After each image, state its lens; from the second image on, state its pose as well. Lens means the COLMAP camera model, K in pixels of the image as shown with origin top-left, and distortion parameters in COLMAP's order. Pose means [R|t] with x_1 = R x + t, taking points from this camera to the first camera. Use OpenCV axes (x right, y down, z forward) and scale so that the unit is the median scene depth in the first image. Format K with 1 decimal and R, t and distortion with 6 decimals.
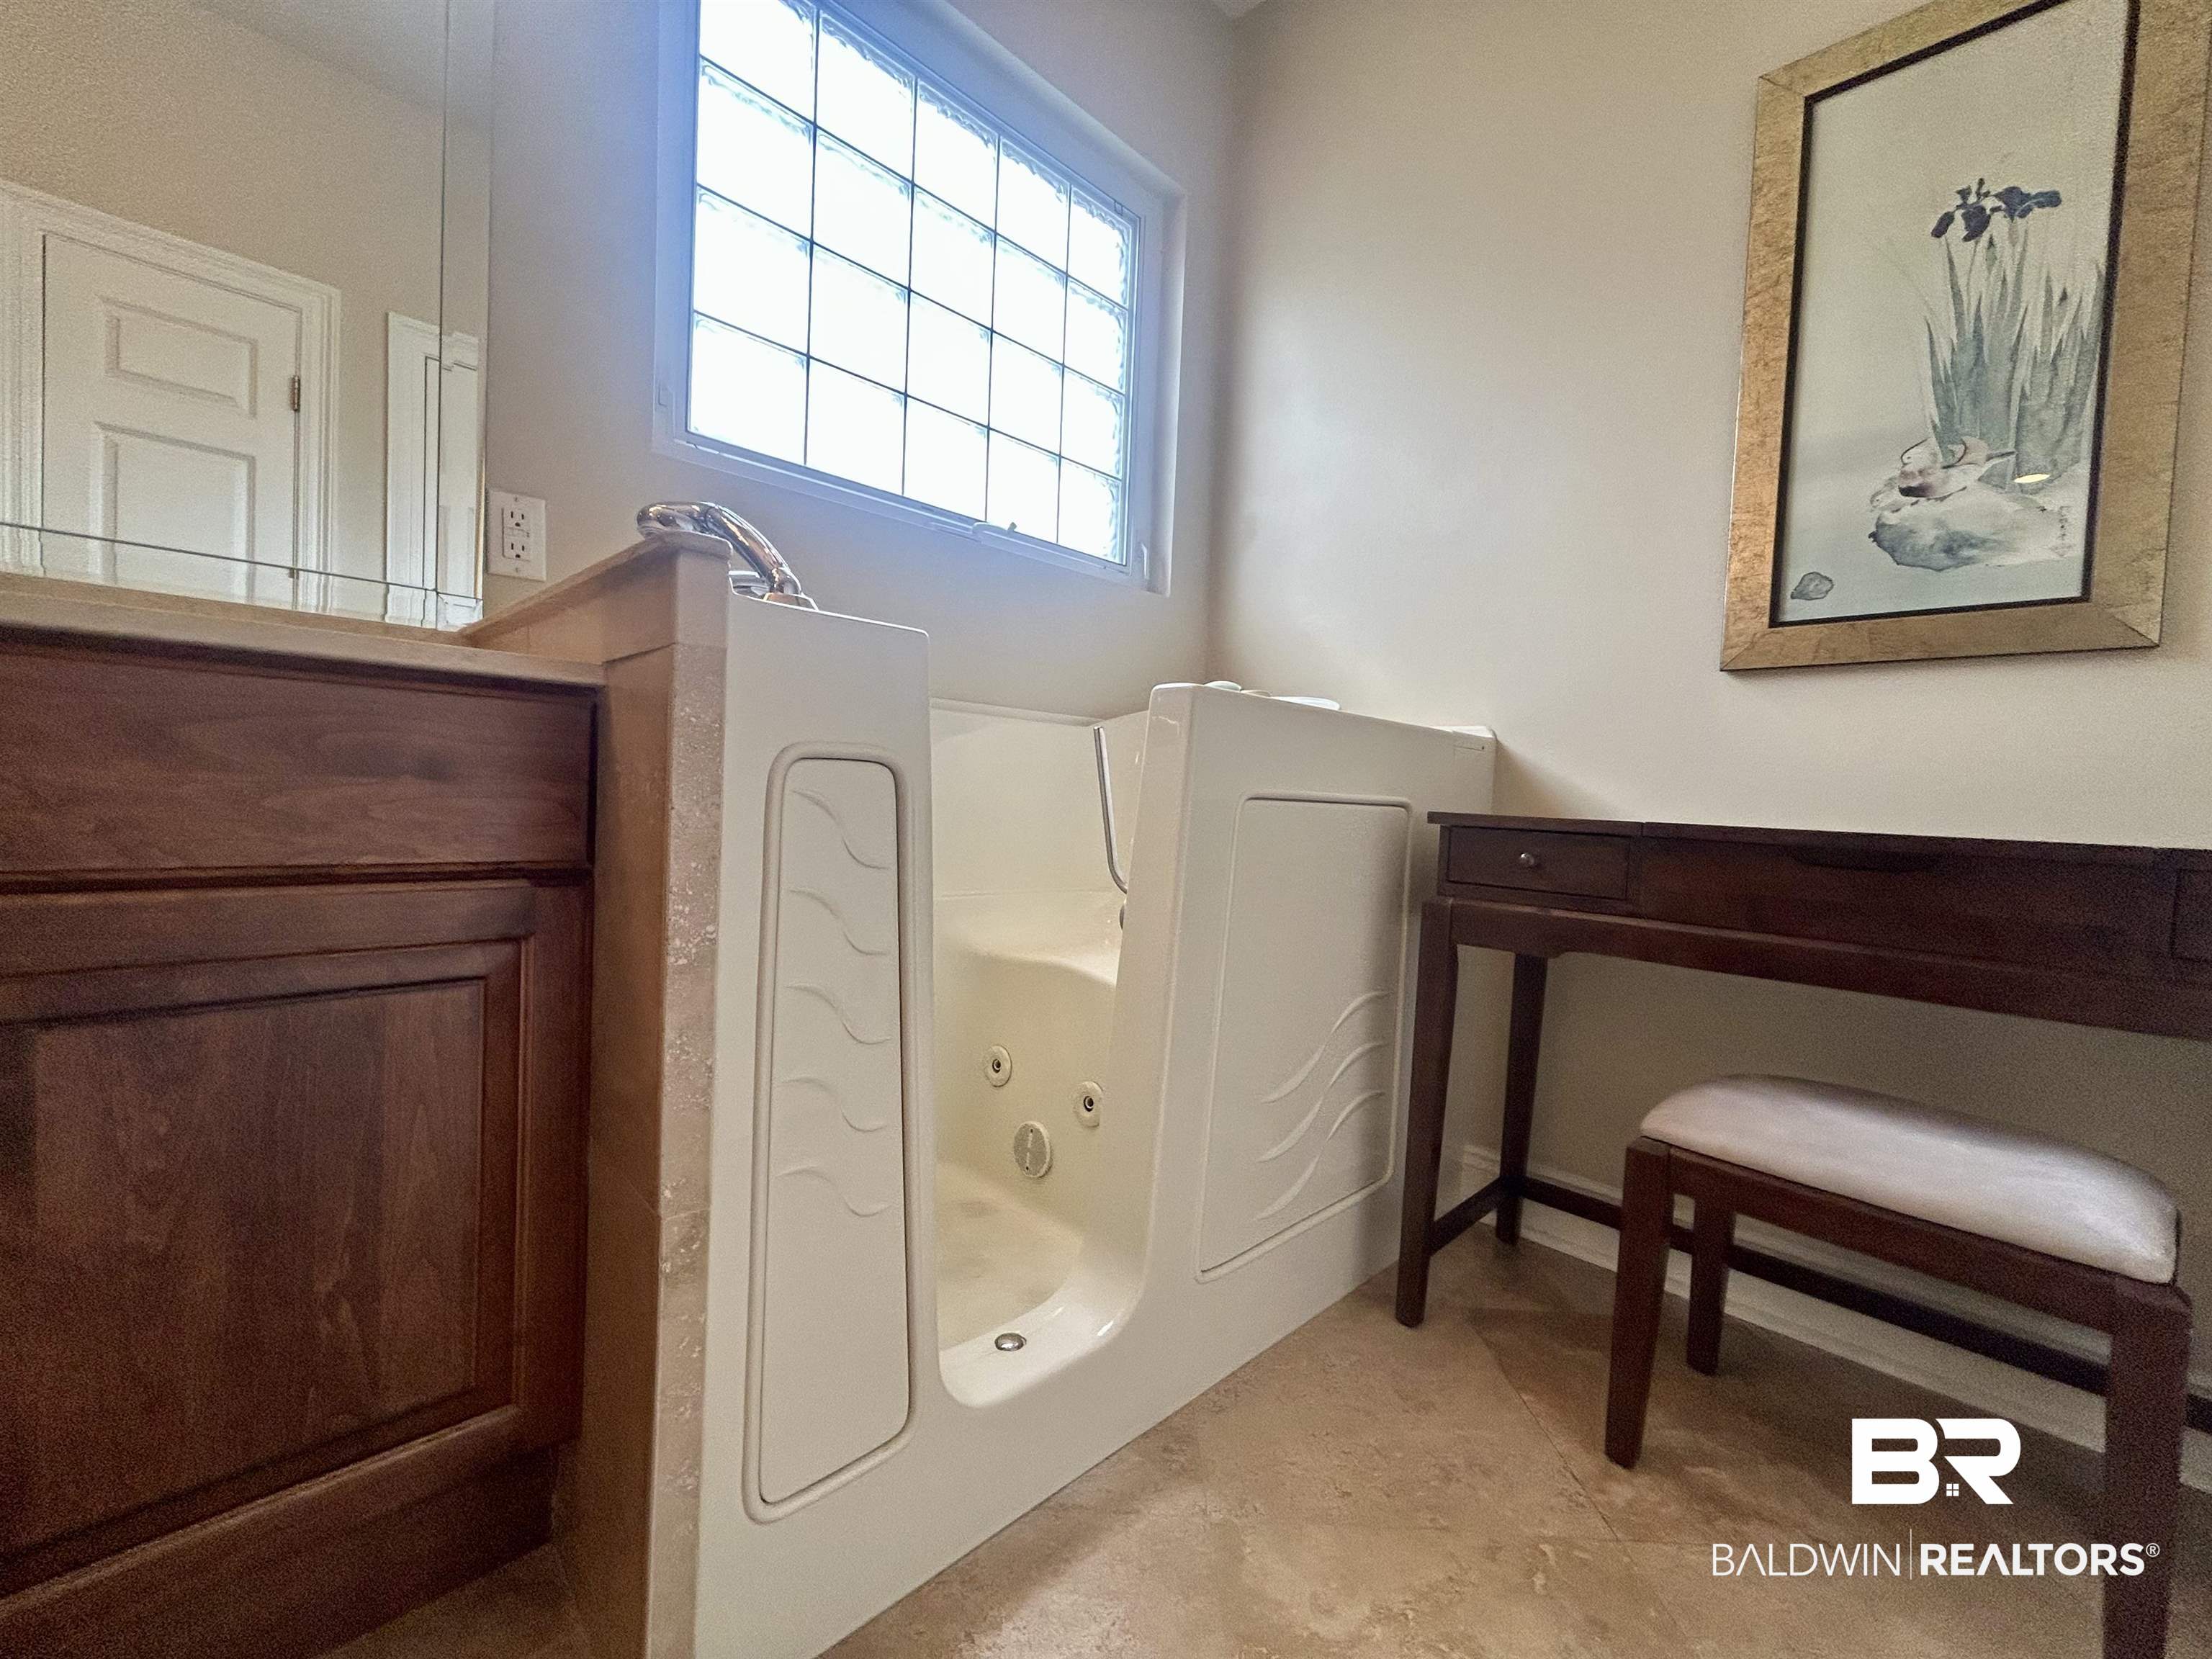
lens RADIAL K [[884.8, 0, 1102.4], [0, 884.8, 823.5], [0, 0, 1]] dist [0.002633, -0.000009]
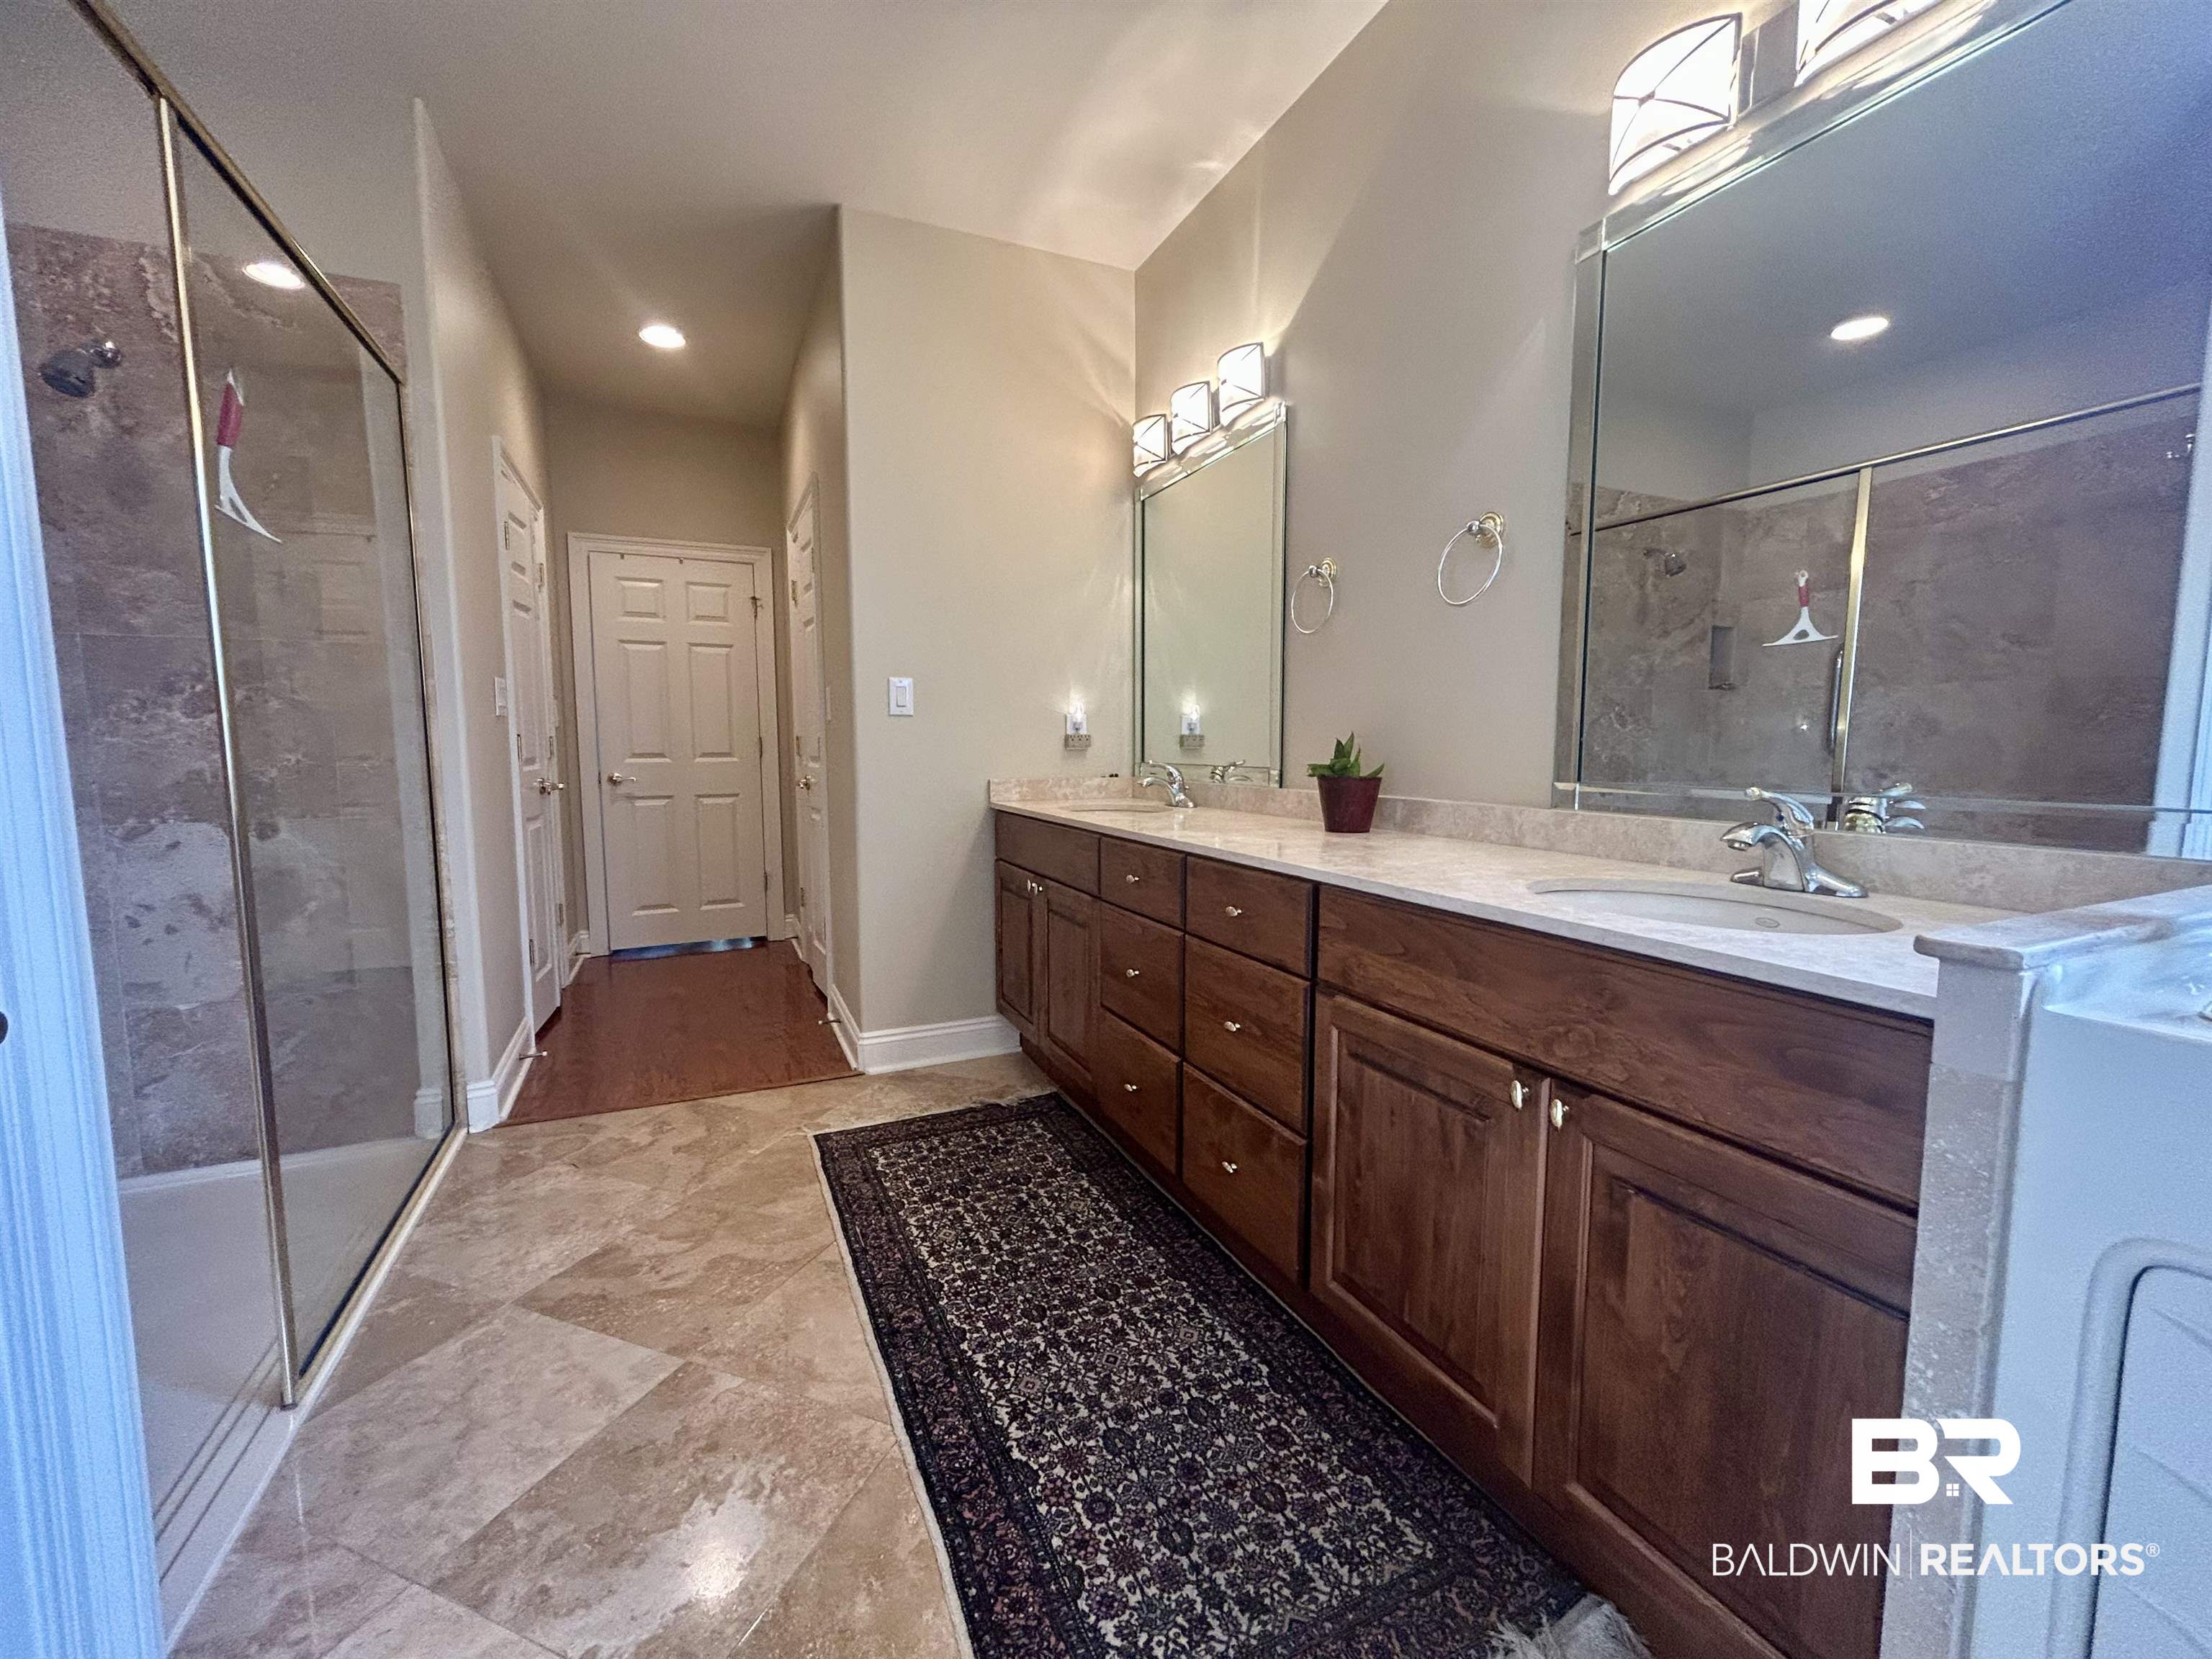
lens RADIAL K [[884.8, 0, 1106.4], [0, 884.8, 821.5], [0, 0, 1]] dist [0.002633, -0.000009]
pose [[-0.322119, 0.041580, -0.945785, 0.284319], [-0.051285, 0.996802, 0.061290, -0.226253], [0.945309, 0.068247, -0.318957, 0.253604]]
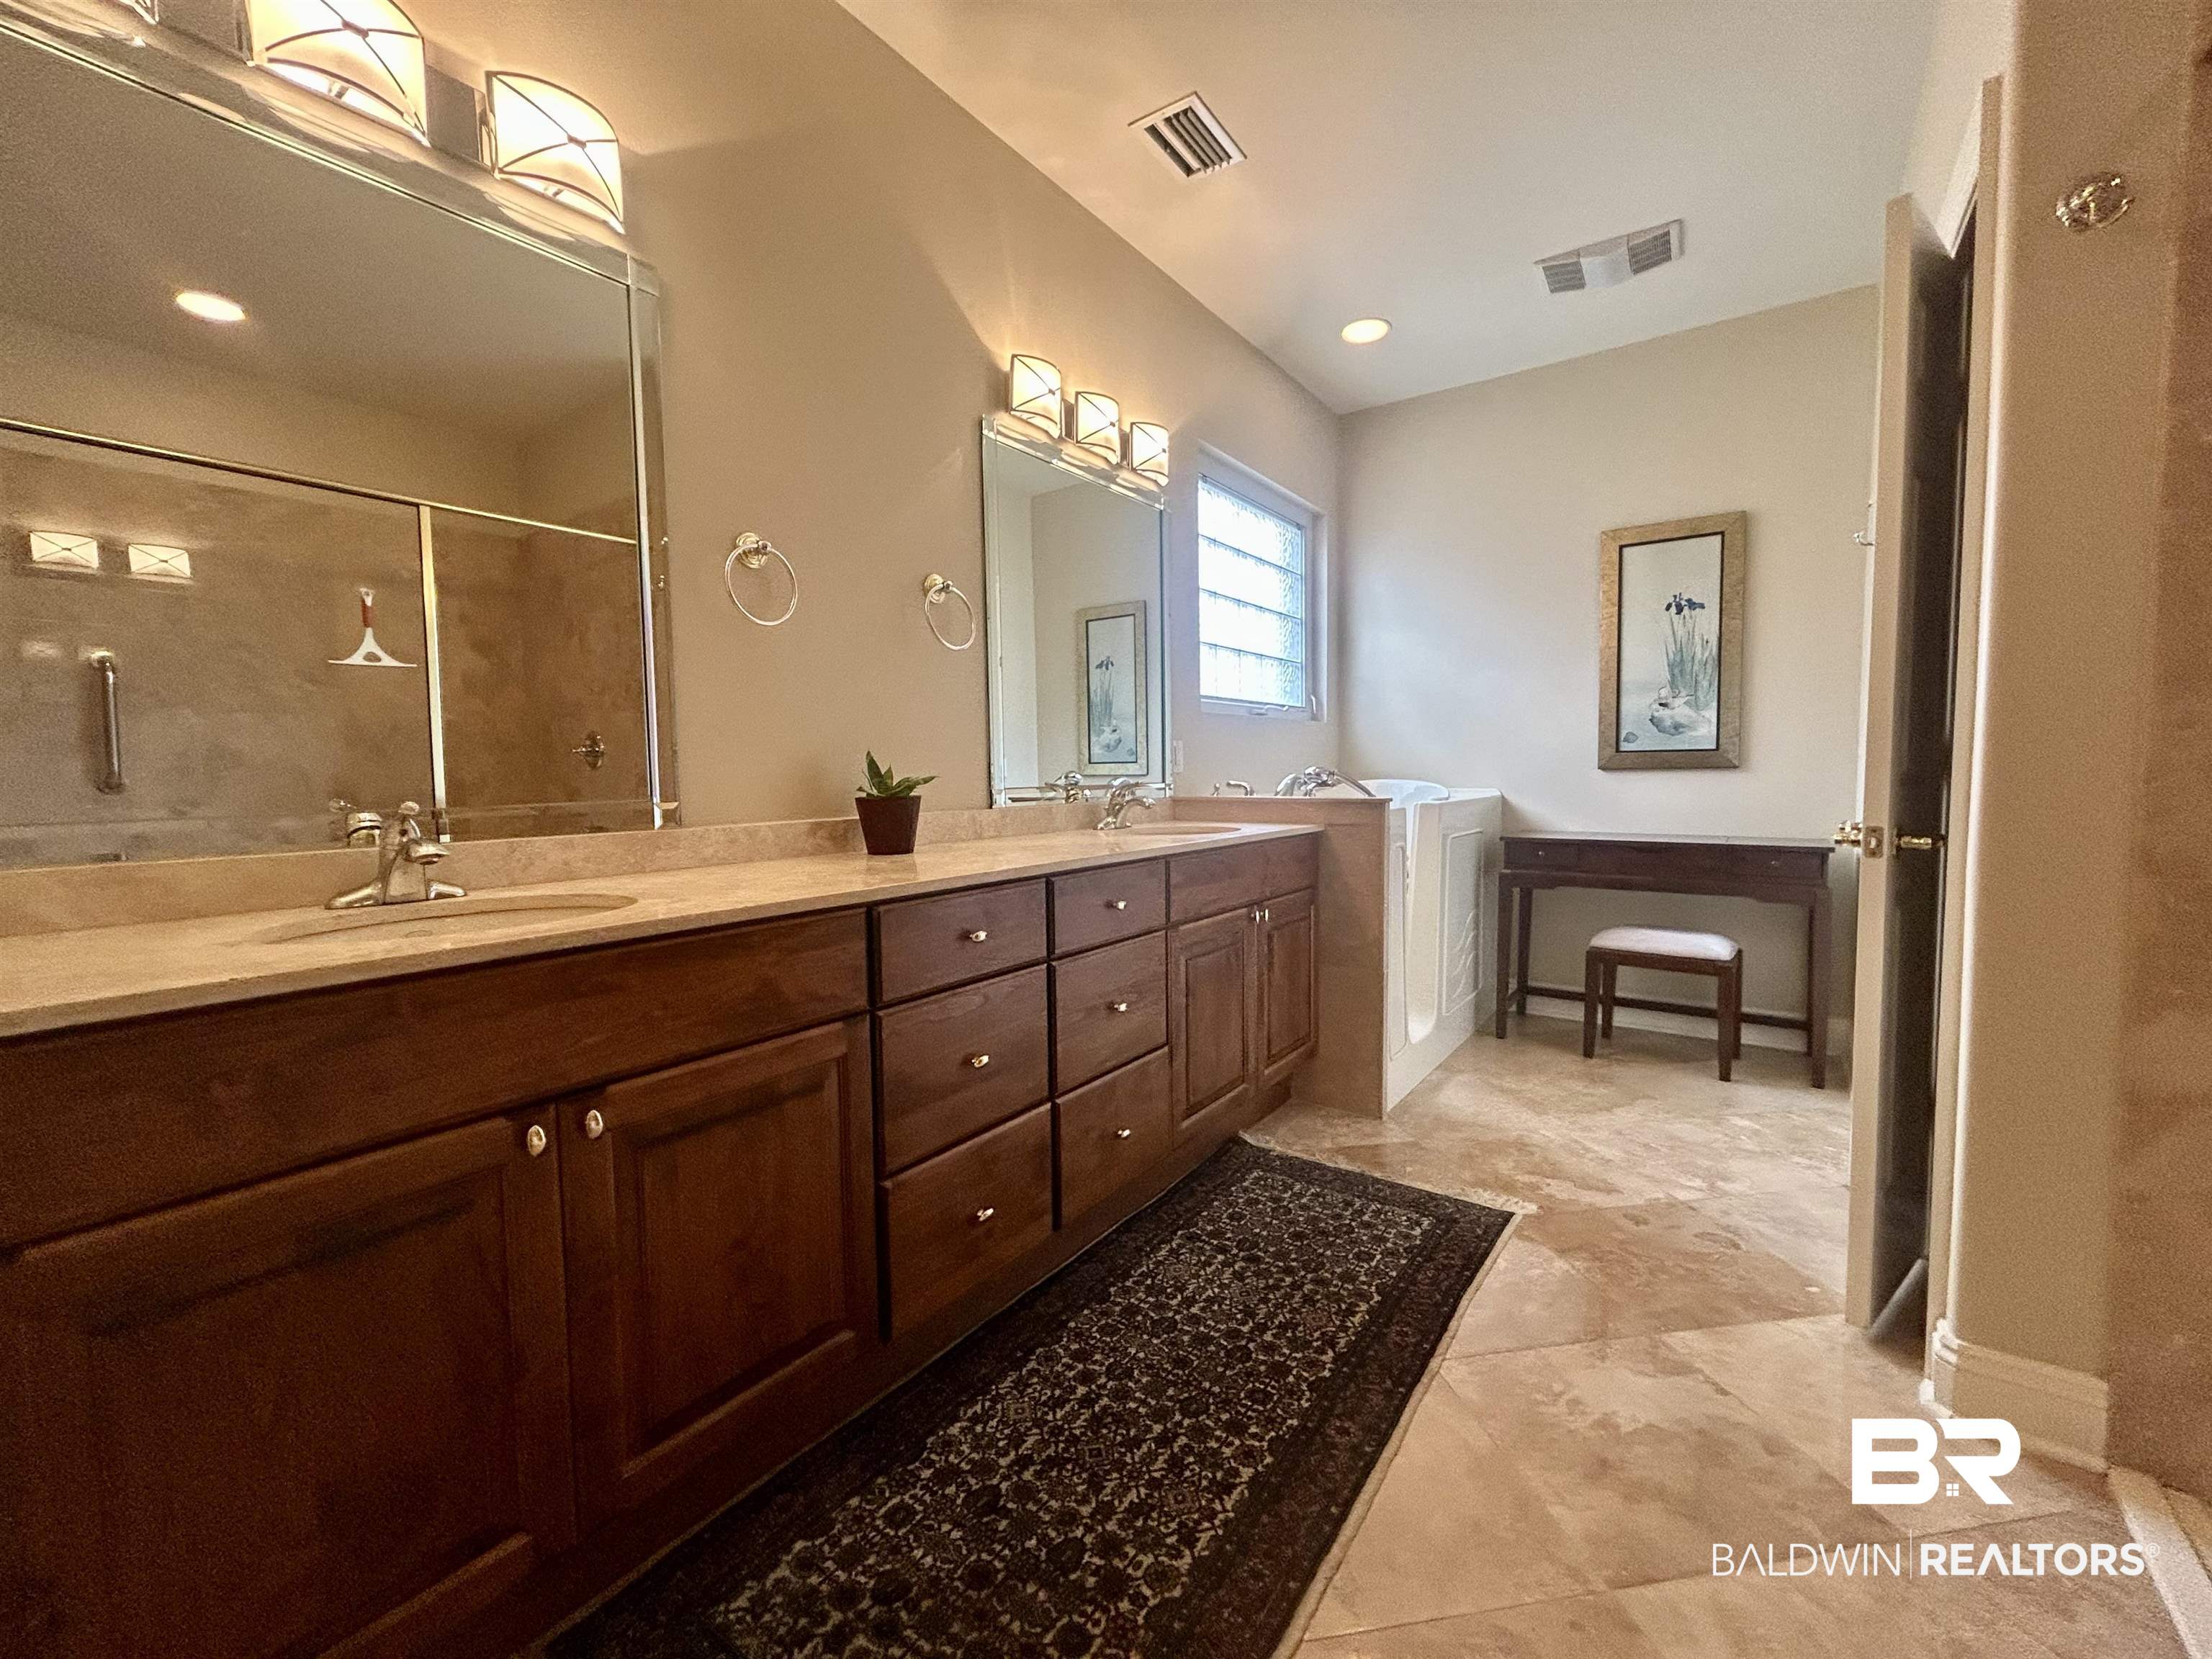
lens RADIAL K [[884.8, 0, 1107.5], [0, 884.8, 832.0], [0, 0, 1]] dist [0.002633, -0.000009]
pose [[0.983585, -0.067174, 0.167478, -1.232549], [0.061999, 0.997429, 0.035948, -0.198935], [-0.169462, -0.024975, 0.985220, -1.386831]]
